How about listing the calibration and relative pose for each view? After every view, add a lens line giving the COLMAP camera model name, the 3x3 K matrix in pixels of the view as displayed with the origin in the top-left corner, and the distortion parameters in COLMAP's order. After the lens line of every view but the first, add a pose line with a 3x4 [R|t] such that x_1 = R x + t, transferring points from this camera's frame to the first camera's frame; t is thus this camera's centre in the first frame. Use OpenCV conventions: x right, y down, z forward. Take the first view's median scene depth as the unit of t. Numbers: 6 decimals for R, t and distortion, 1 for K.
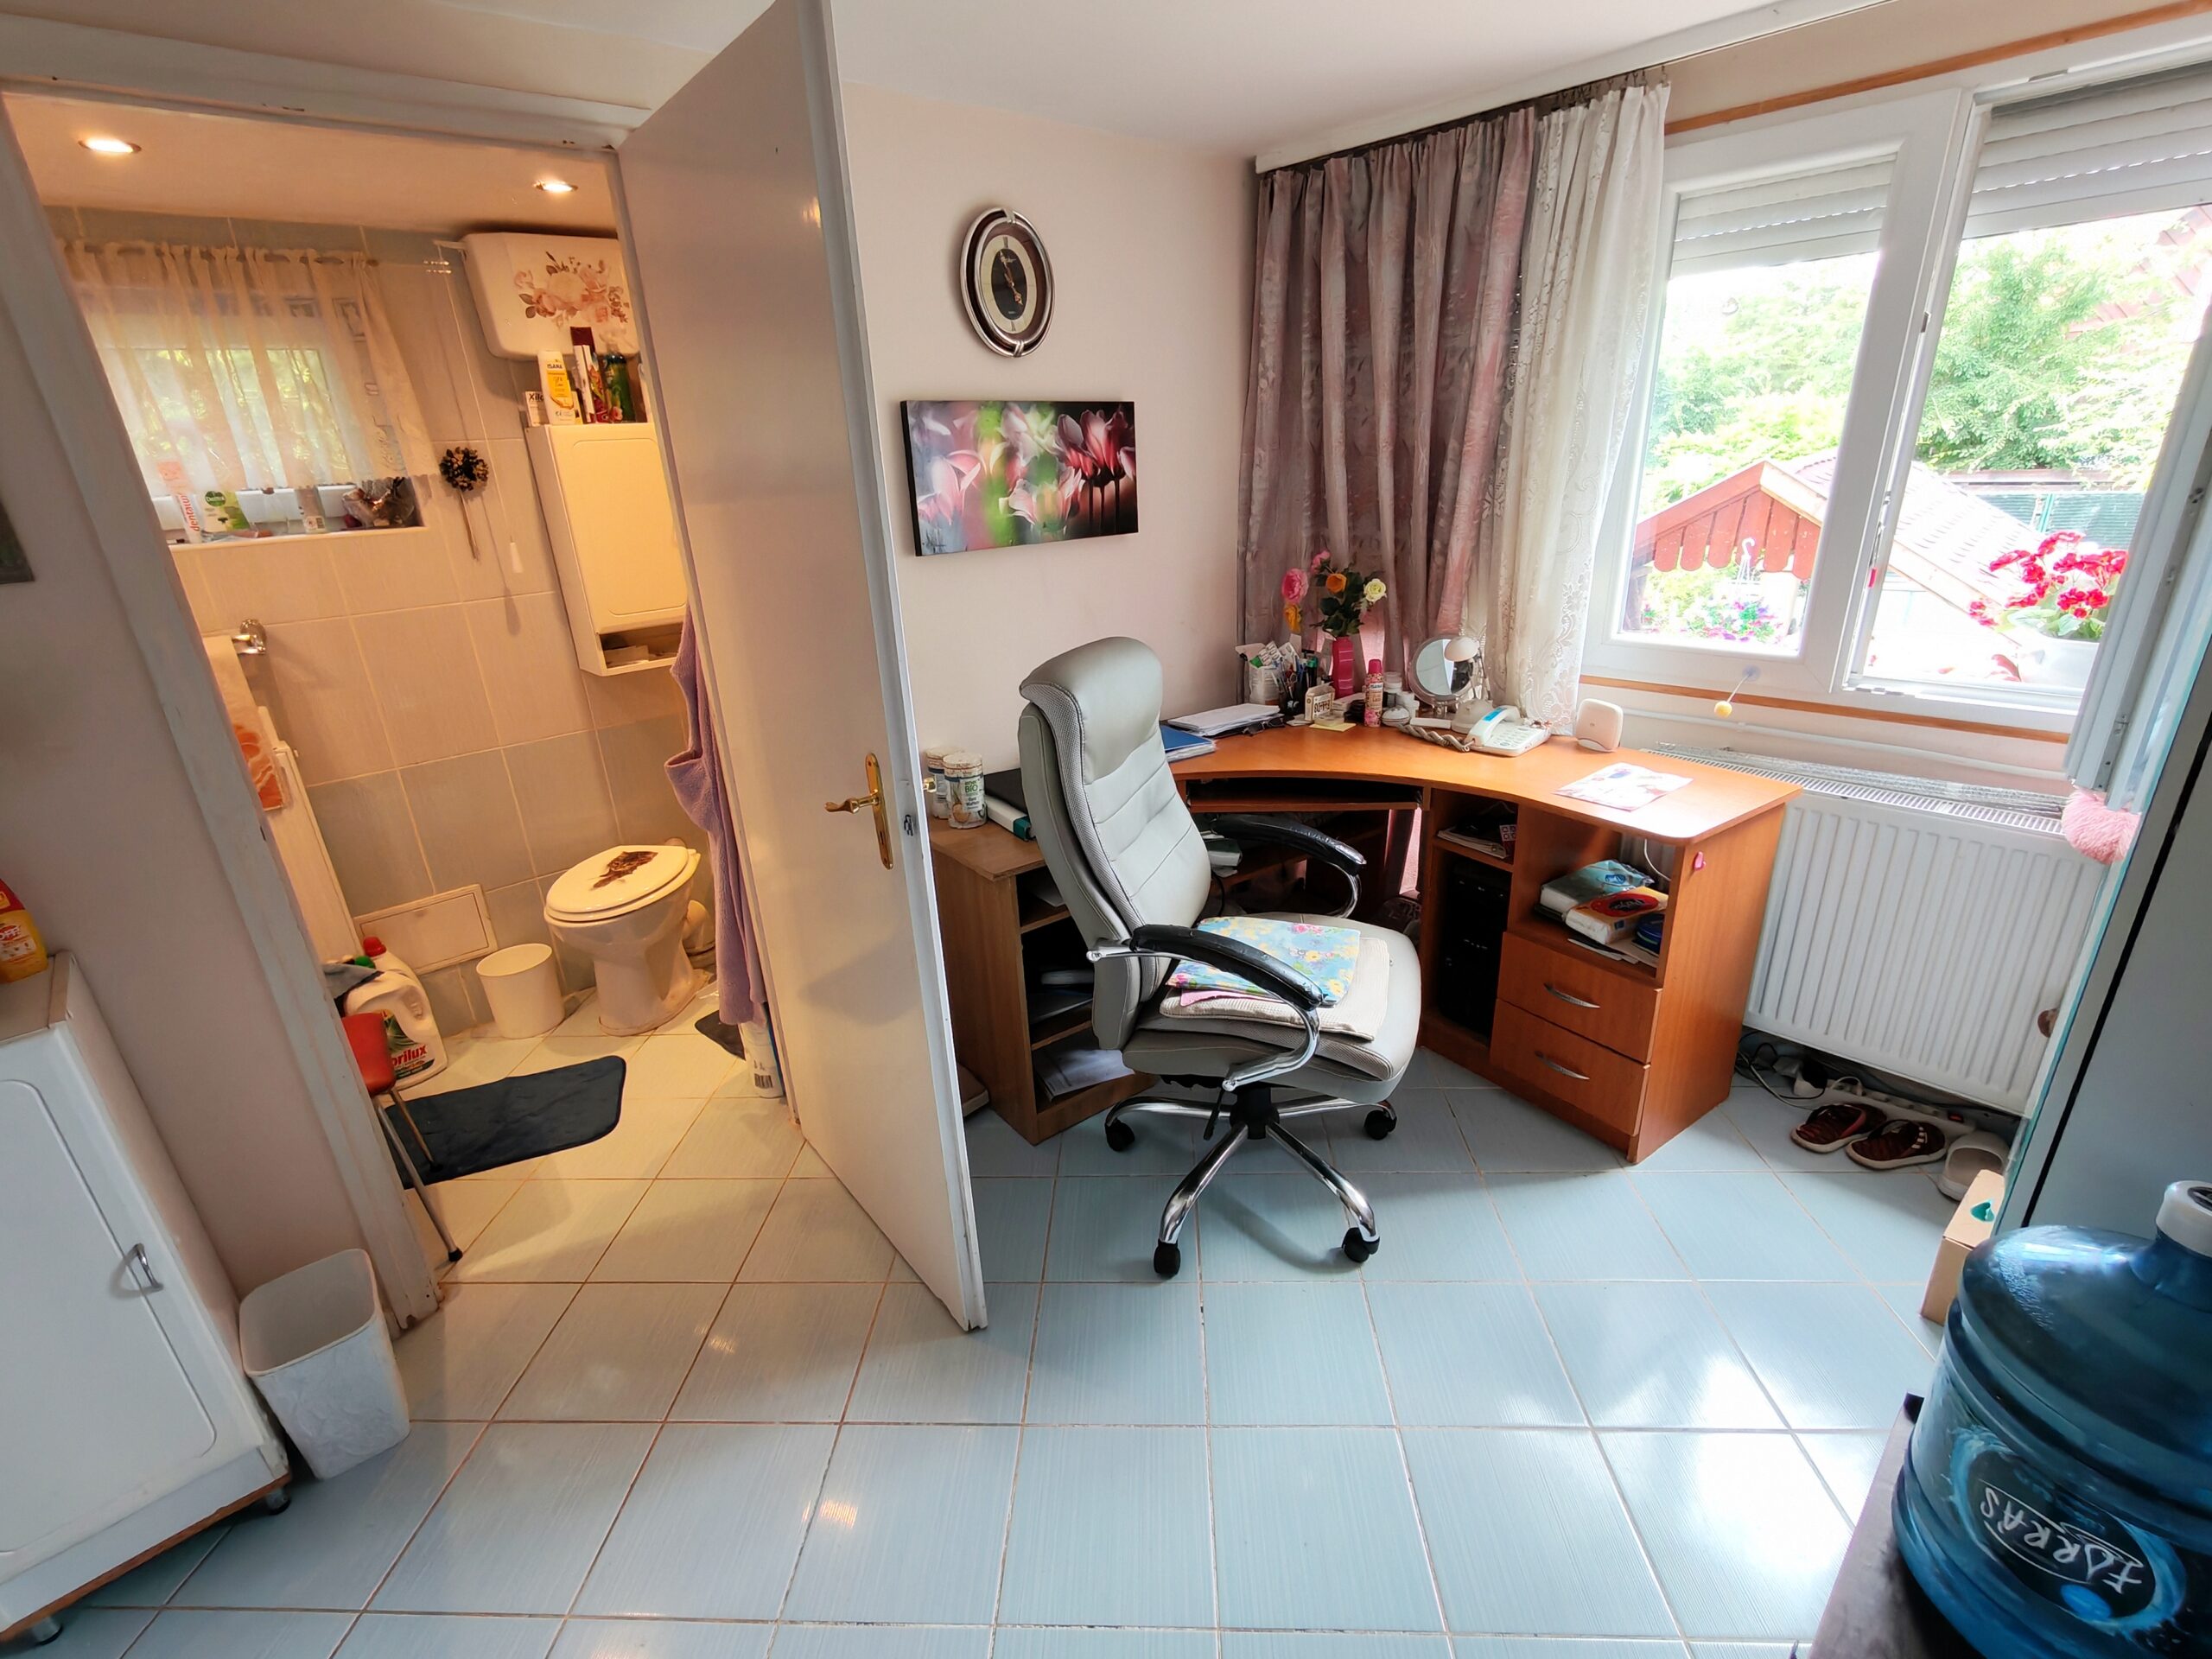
lens RADIAL K [[1009.6, 0, 1102.3], [0, 1009.6, 834.1], [0, 0, 1]] dist [-0.003250, 0.001880]
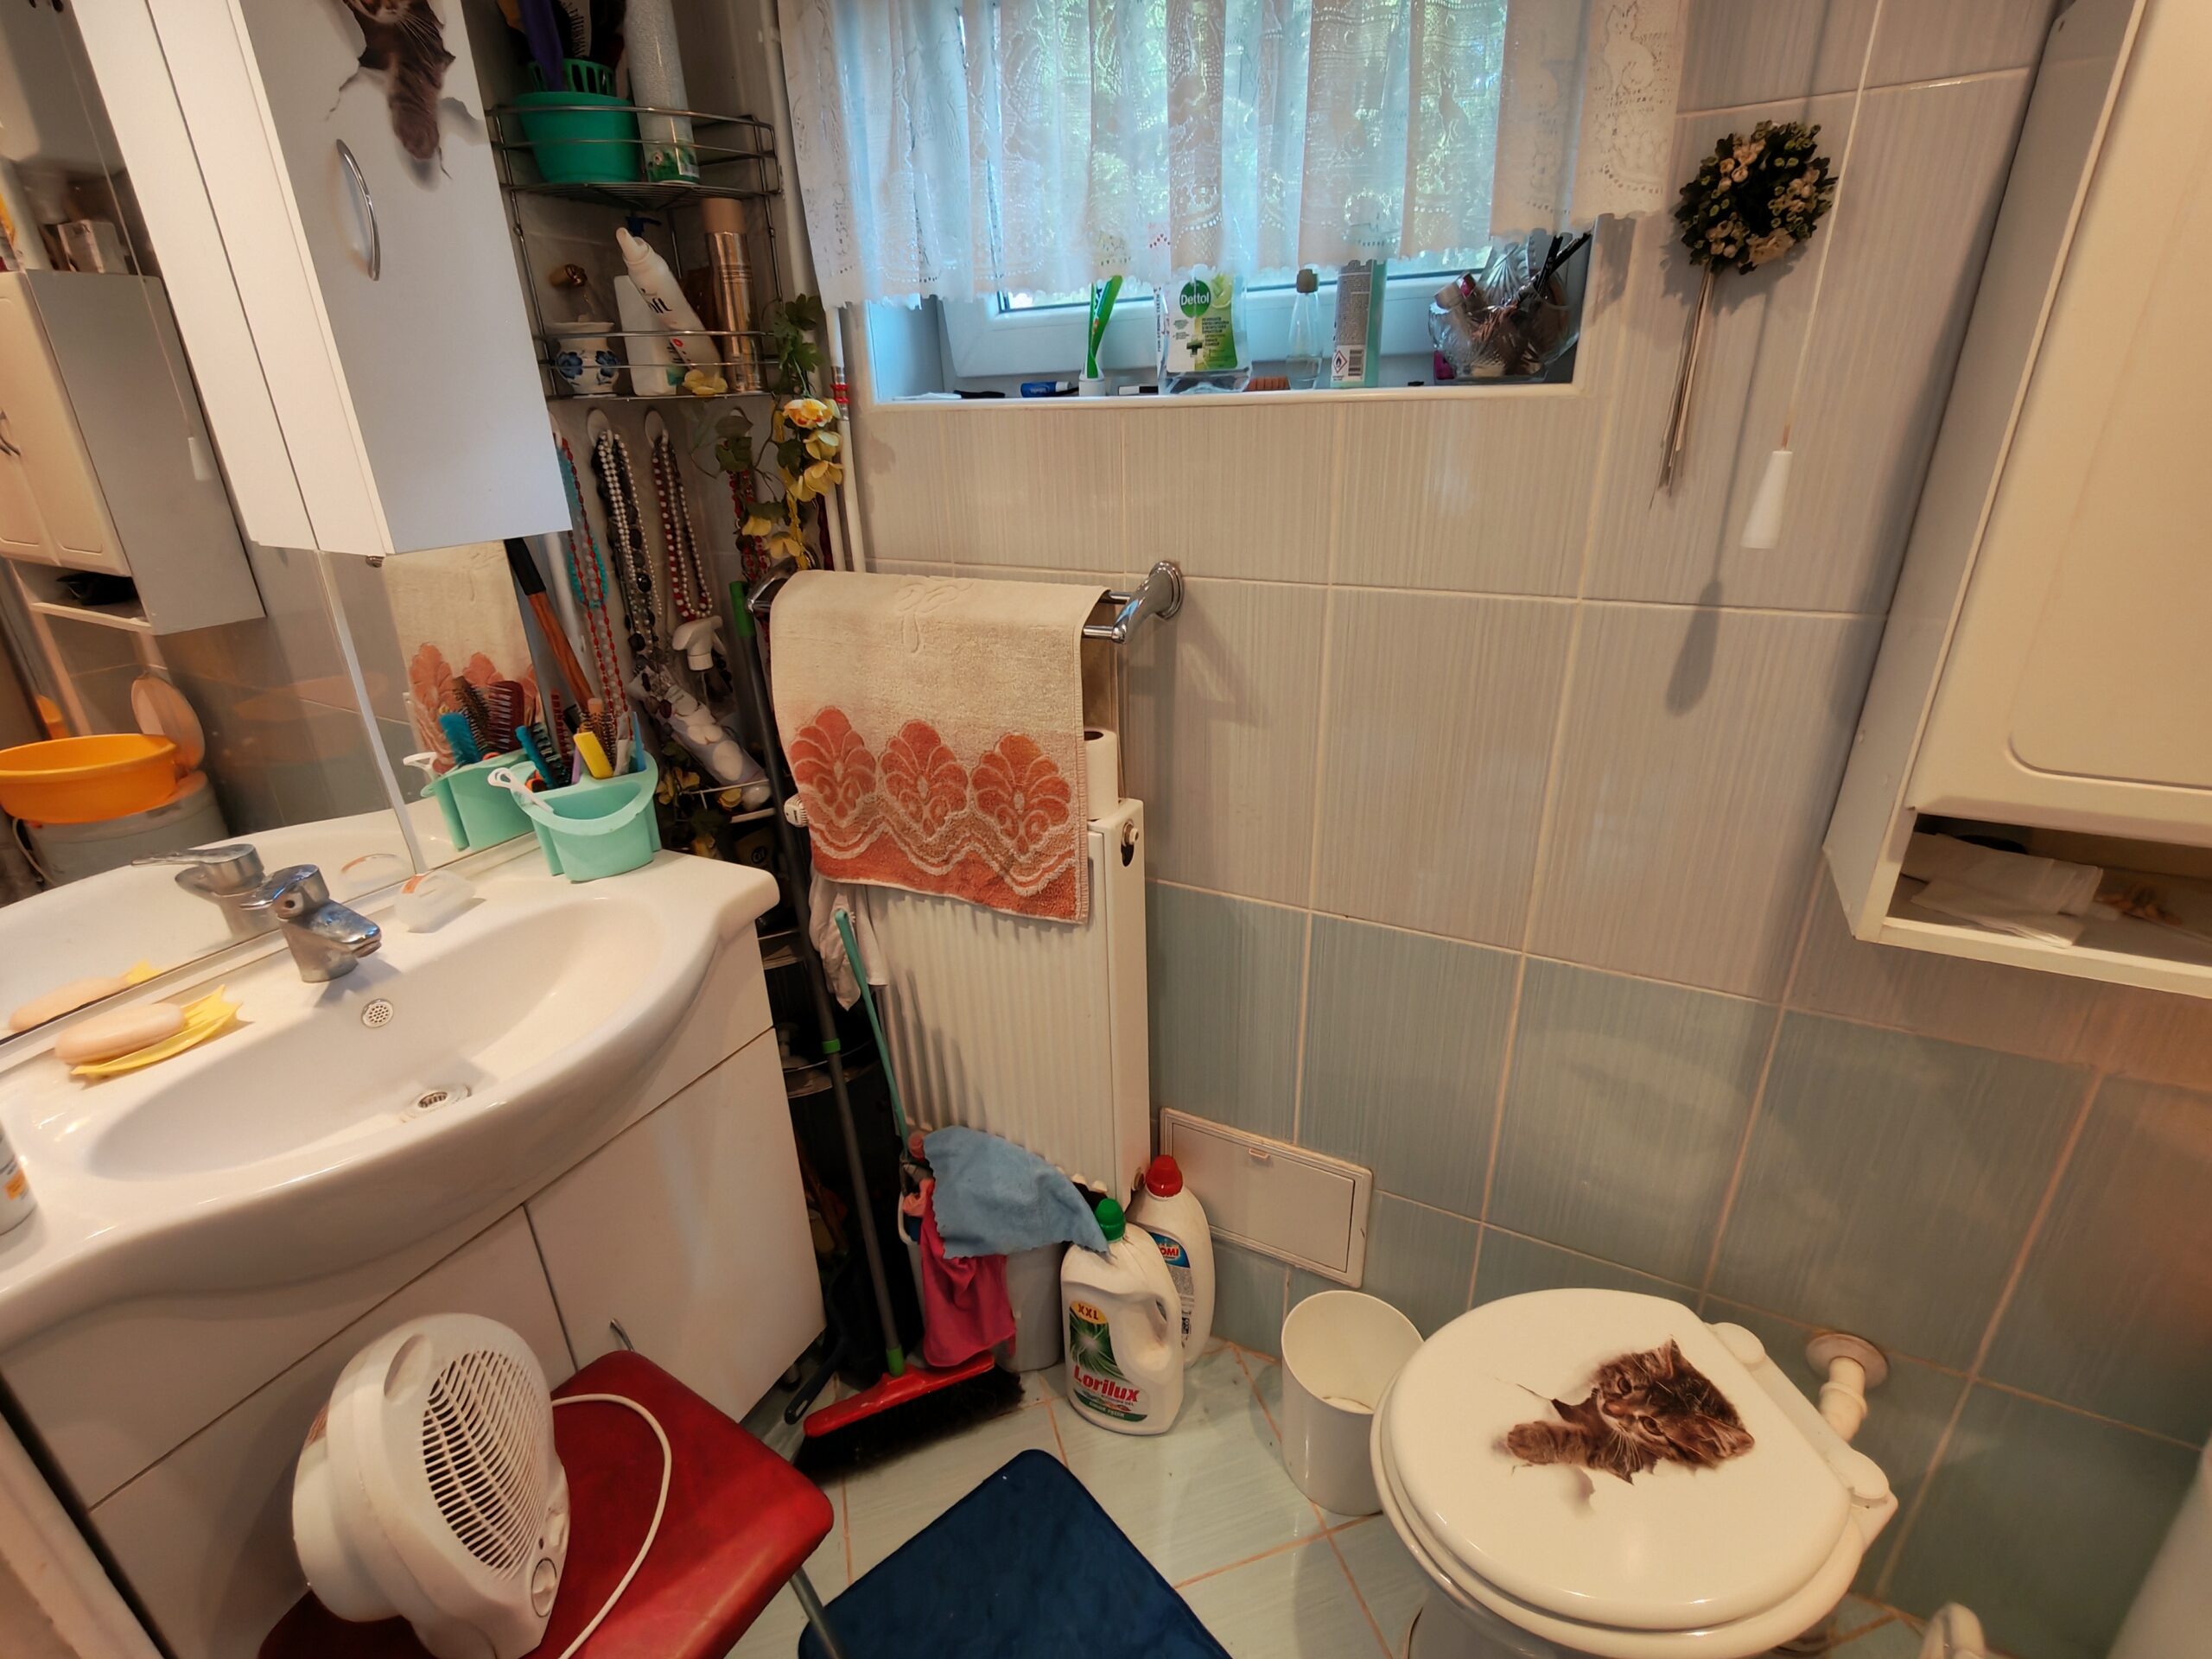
lens RADIAL K [[1009.6, 0, 1106.0], [0, 1009.6, 827.1], [0, 0, 1]] dist [-0.003250, 0.001880]
pose [[0.347610, 0.396460, -0.849698, -0.355303], [-0.335645, 0.898773, 0.282046, -0.205372], [0.875506, 0.187154, 0.445492, 0.713958]]
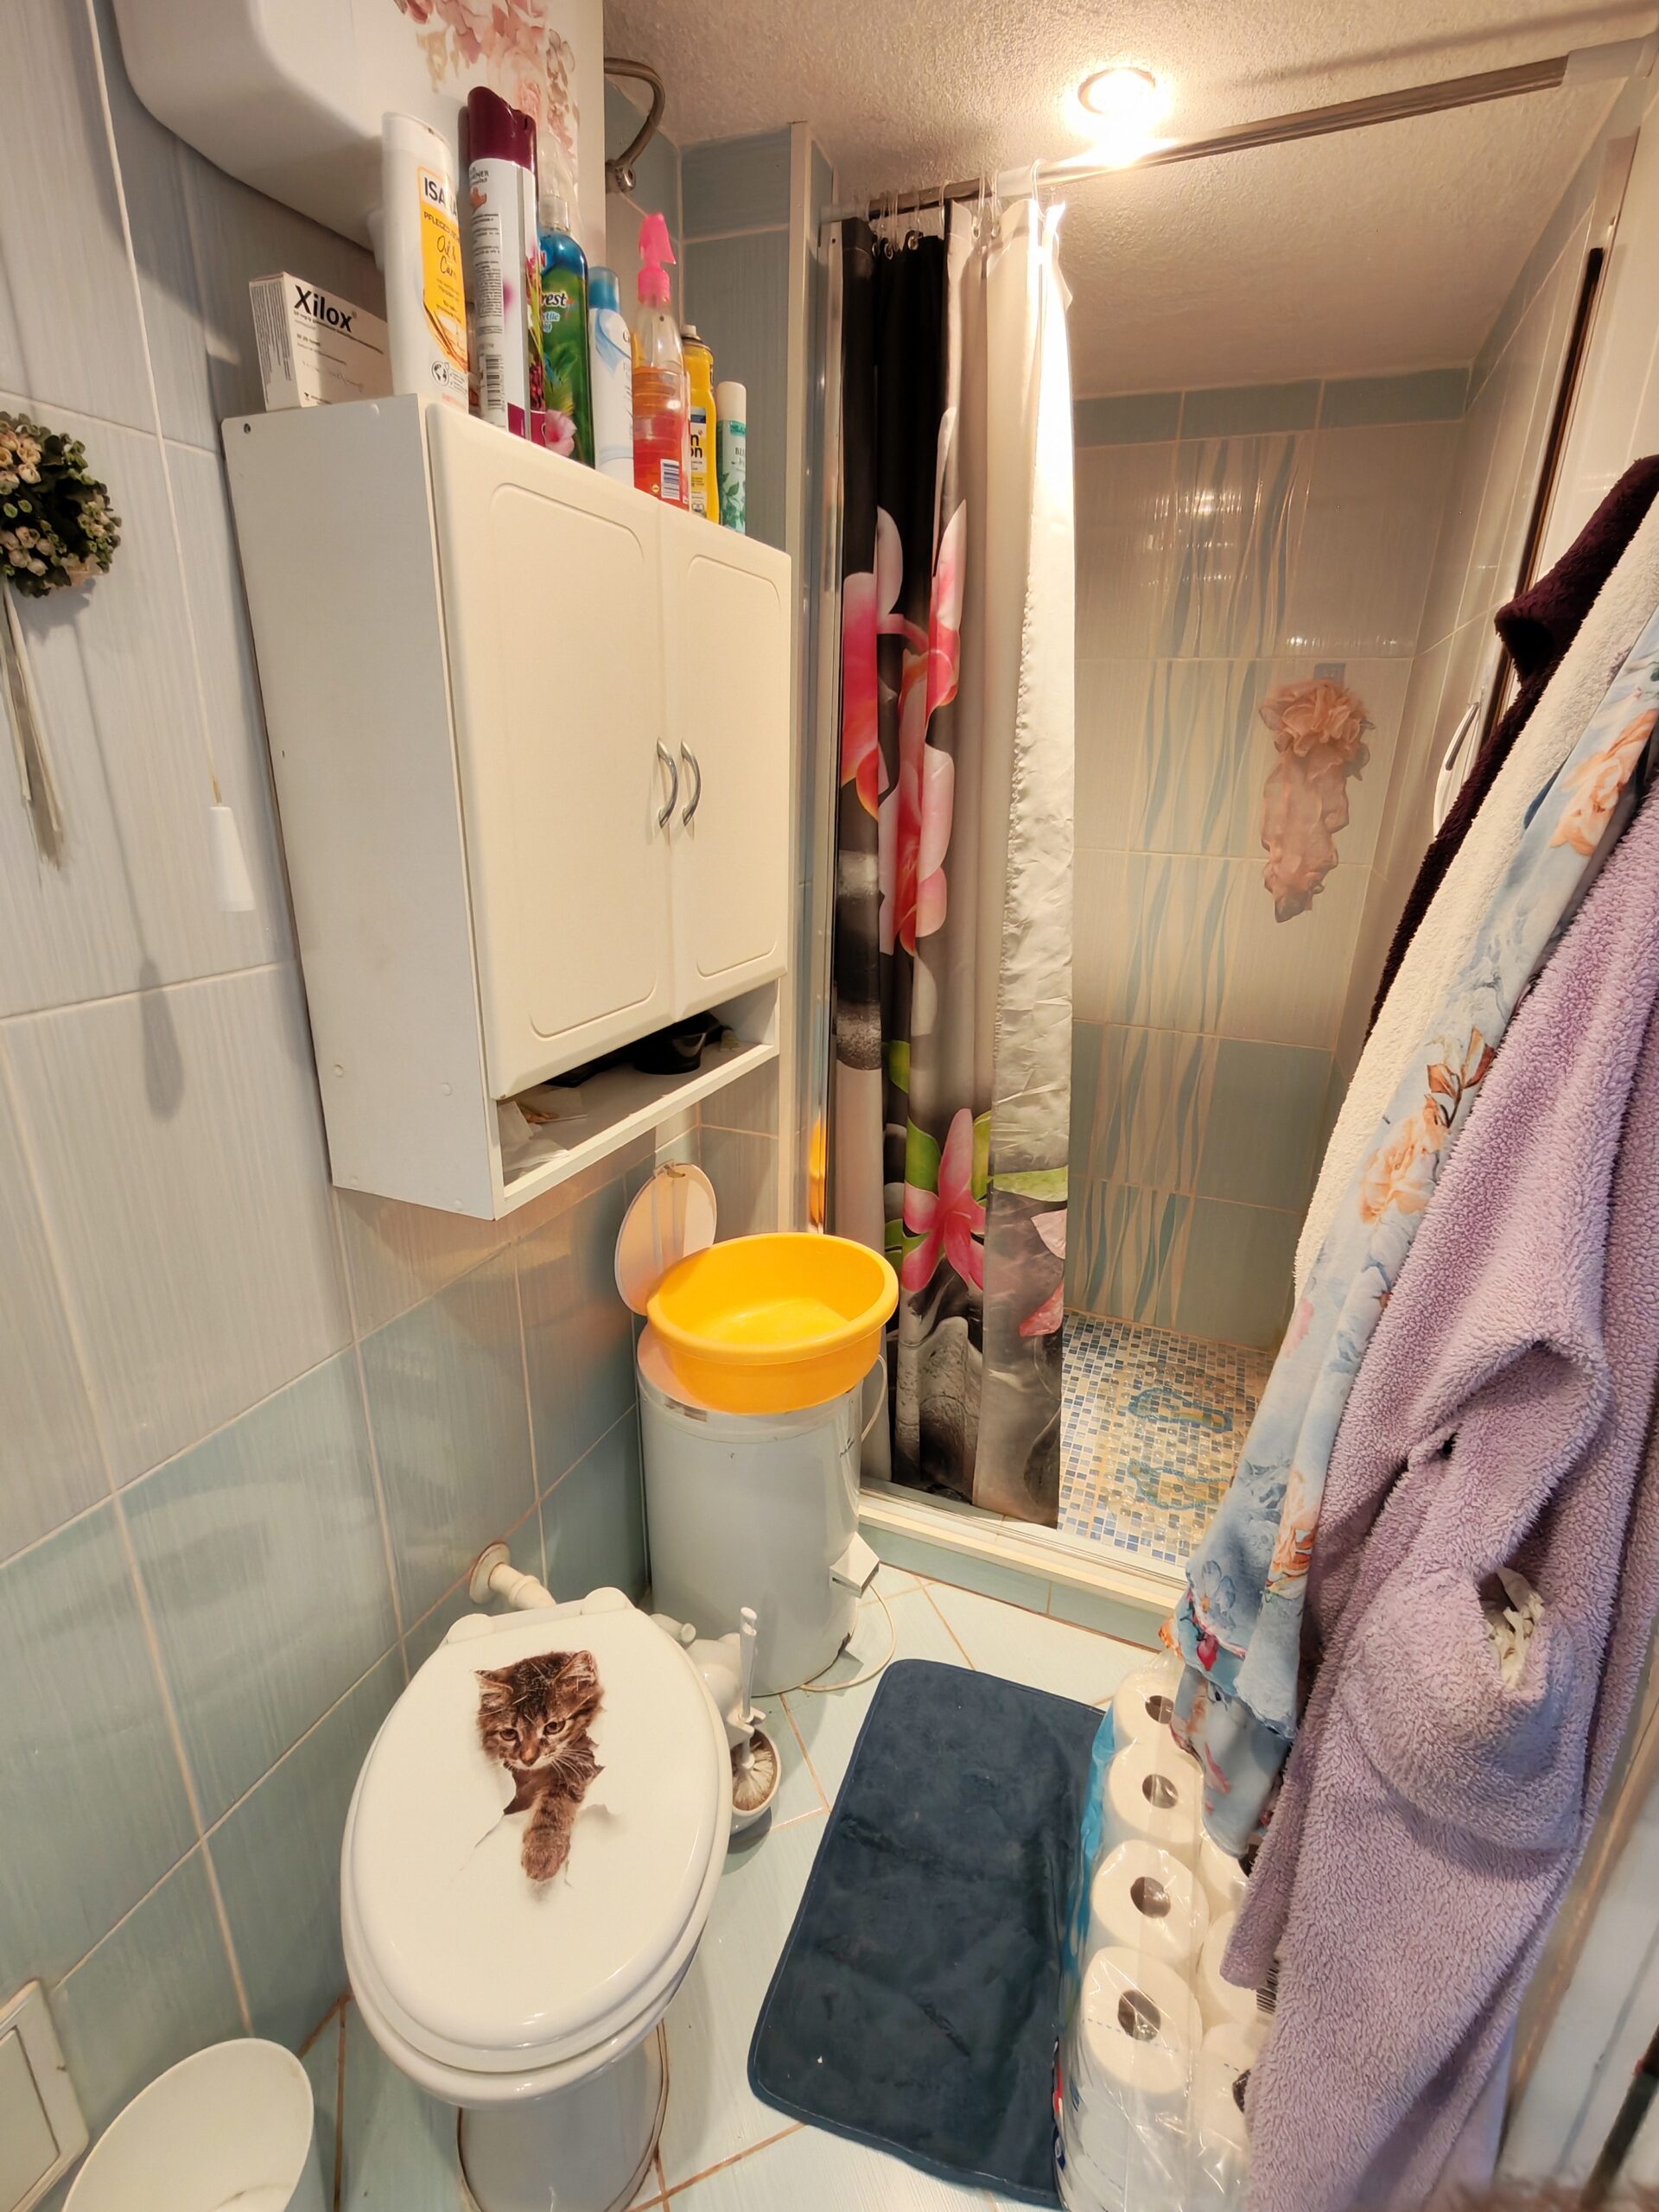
lens RADIAL K [[1009.6, 0, 830.9], [0, 1009.6, 1101.4], [0, 0, 1]] dist [-0.003250, 0.001880]
pose [[0.900910, -0.079503, 0.426662, -0.565881], [0.101362, 0.994435, -0.028729, -0.183898], [-0.422004, 0.069130, 0.903955, 0.689898]]
